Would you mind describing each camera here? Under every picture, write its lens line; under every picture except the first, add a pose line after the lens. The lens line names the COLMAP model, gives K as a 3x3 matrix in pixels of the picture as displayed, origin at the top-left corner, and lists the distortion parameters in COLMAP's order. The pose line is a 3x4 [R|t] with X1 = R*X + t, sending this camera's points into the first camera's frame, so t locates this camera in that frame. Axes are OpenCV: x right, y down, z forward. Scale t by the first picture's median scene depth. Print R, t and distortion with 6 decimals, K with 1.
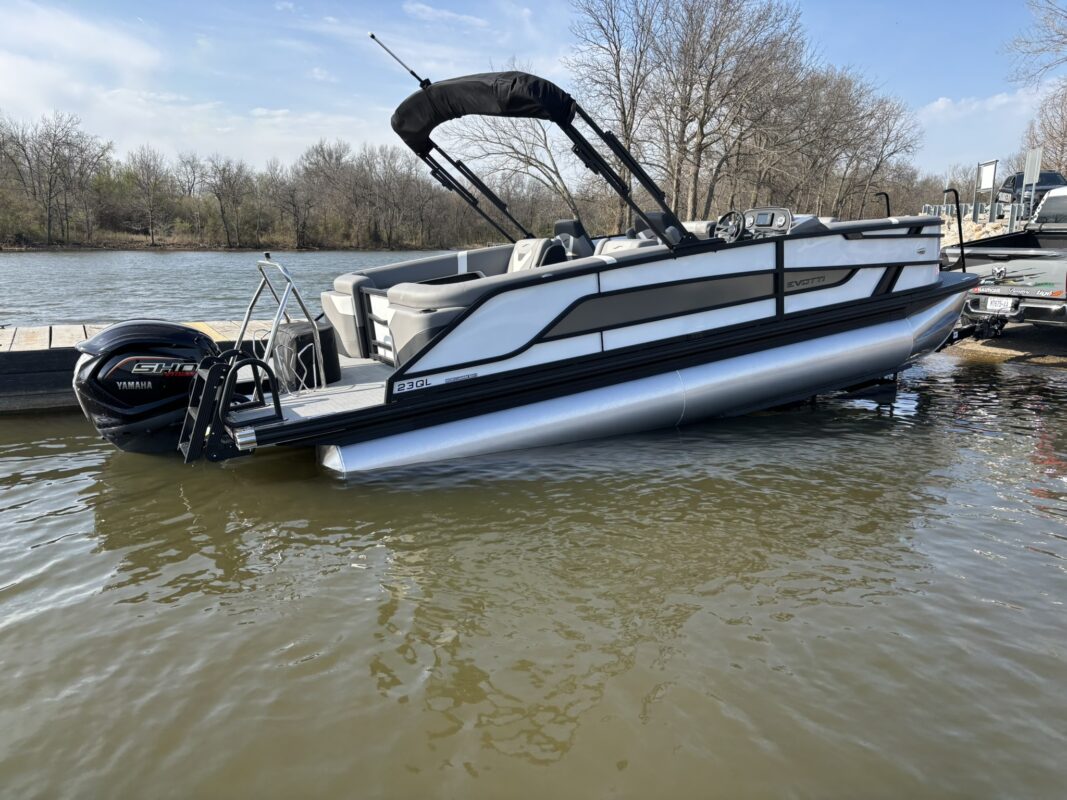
lens RADIAL K [[810.5, 0, 534.5], [0, 810.5, 406.3], [0, 0, 1]] dist [0.025923, -0.019910]
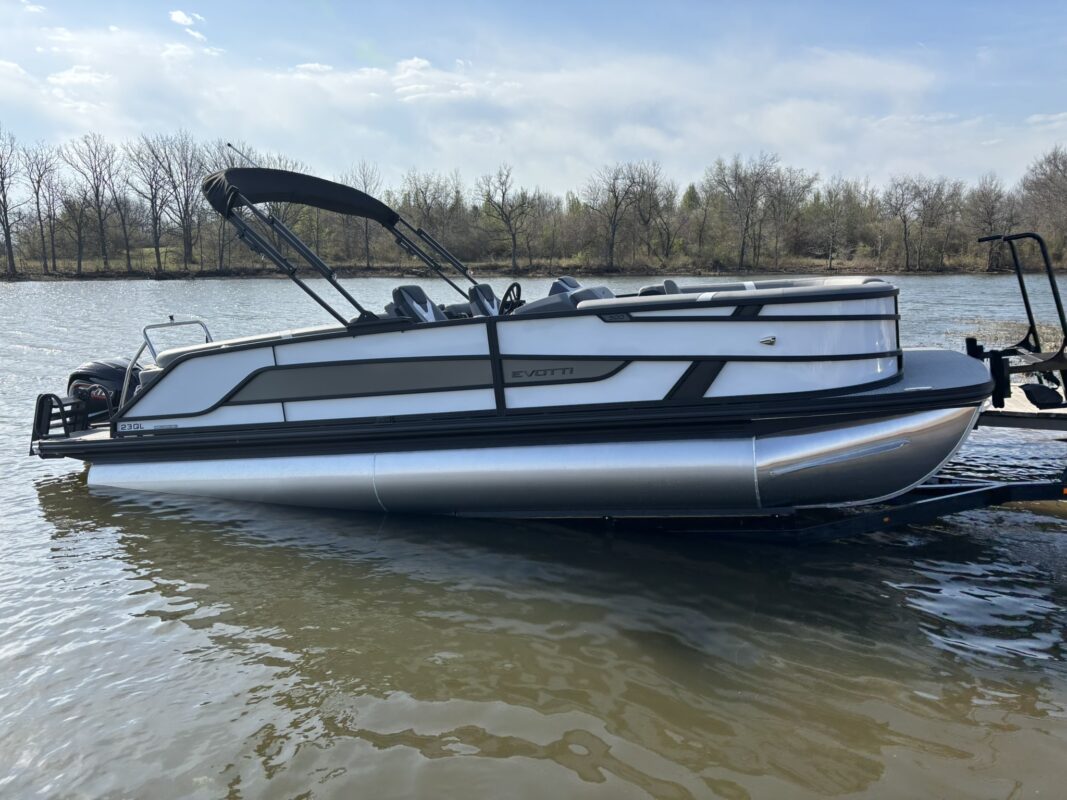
lens RADIAL K [[810.5, 0, 535.8], [0, 810.5, 397.9], [0, 0, 1]] dist [0.025923, -0.019910]
pose [[0.665259, 0.116254, -0.737506, 0.880321], [-0.140889, 0.989603, 0.028904, -0.143227], [0.733199, 0.084678, 0.674722, 0.434235]]
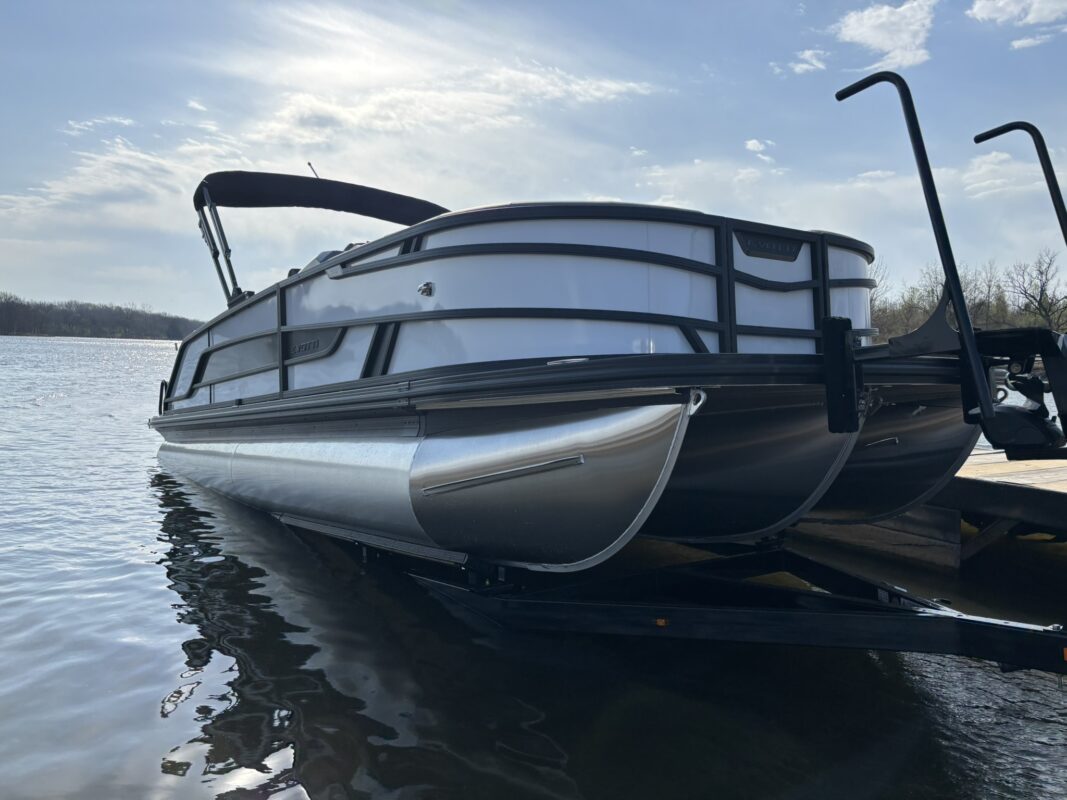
lens RADIAL K [[810.5, 0, 531.8], [0, 810.5, 396.4], [0, 0, 1]] dist [0.025923, -0.019910]
pose [[0.084259, 0.045046, -0.995425, 0.966216], [-0.227308, 0.973507, 0.024814, -0.165178], [0.970171, 0.224177, 0.092266, 1.074128]]
